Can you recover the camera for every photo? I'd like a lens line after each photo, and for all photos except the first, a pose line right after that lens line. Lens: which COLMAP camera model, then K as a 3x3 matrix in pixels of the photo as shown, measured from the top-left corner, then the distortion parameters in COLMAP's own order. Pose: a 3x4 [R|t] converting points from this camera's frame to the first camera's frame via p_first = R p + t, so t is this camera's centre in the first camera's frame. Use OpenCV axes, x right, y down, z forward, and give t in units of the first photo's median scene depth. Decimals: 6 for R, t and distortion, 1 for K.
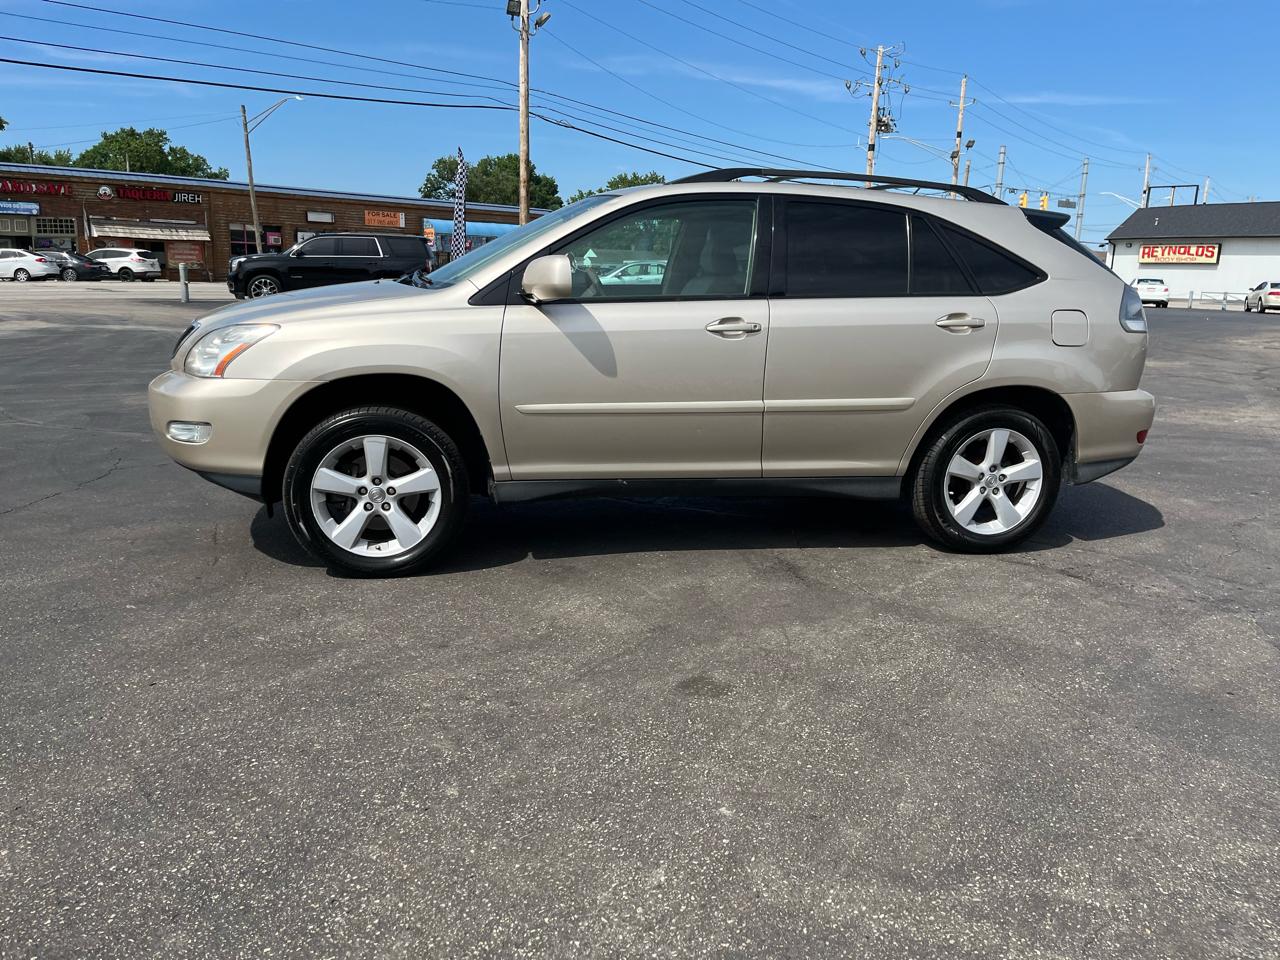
lens RADIAL K [[969.6, 0, 657.7], [0, 969.6, 490.6], [0, 0, 1]] dist [0.068831, -0.090404]
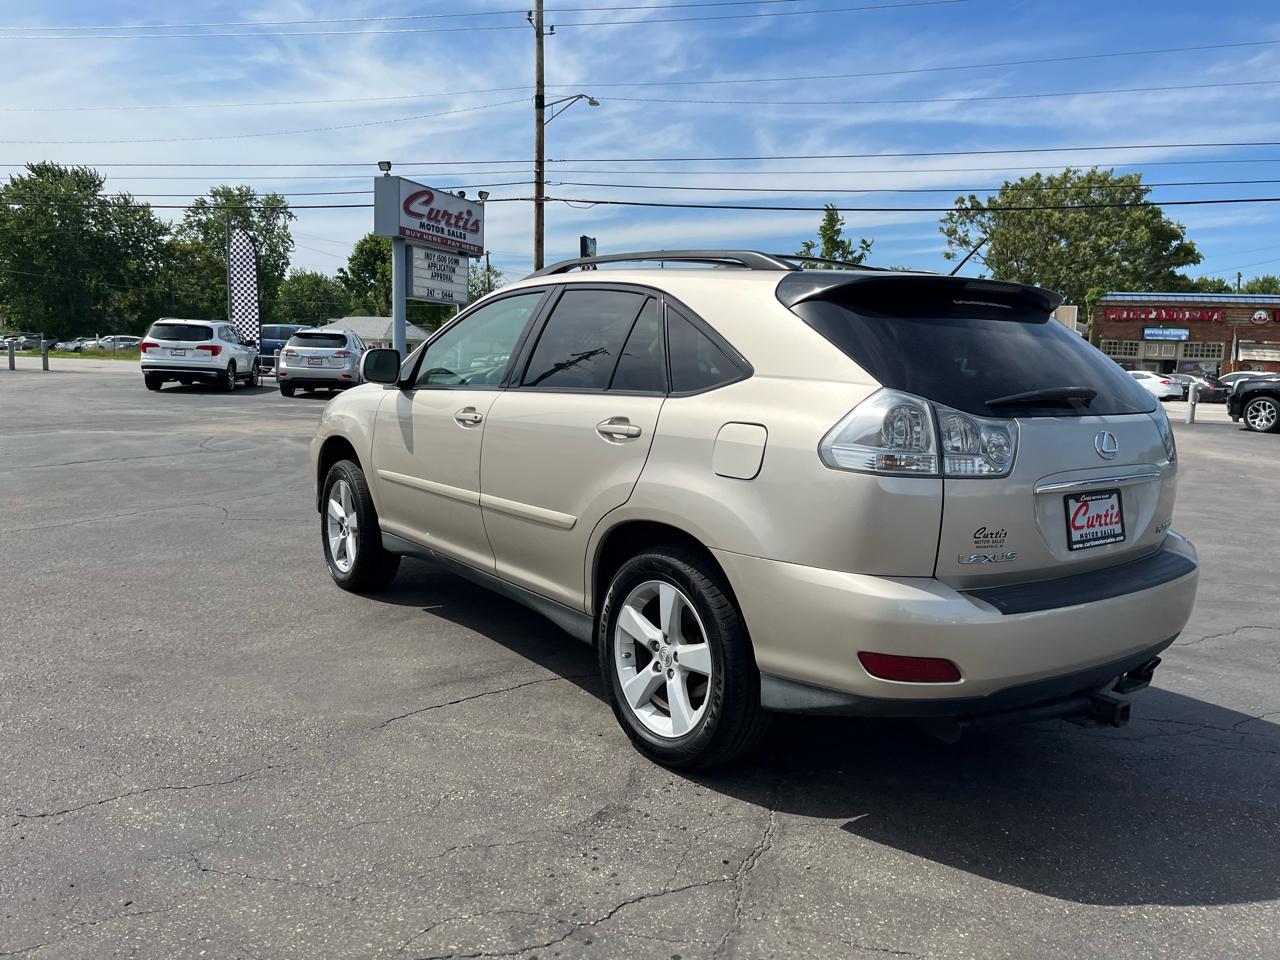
lens RADIAL K [[969.6, 0, 649.0], [0, 969.6, 479.3], [0, 0, 1]] dist [0.068831, -0.090404]
pose [[0.420317, 0.099682, -0.901885, 1.027070], [-0.220559, 0.975361, 0.005013, -0.145564], [0.880163, 0.196812, 0.431946, 0.714210]]
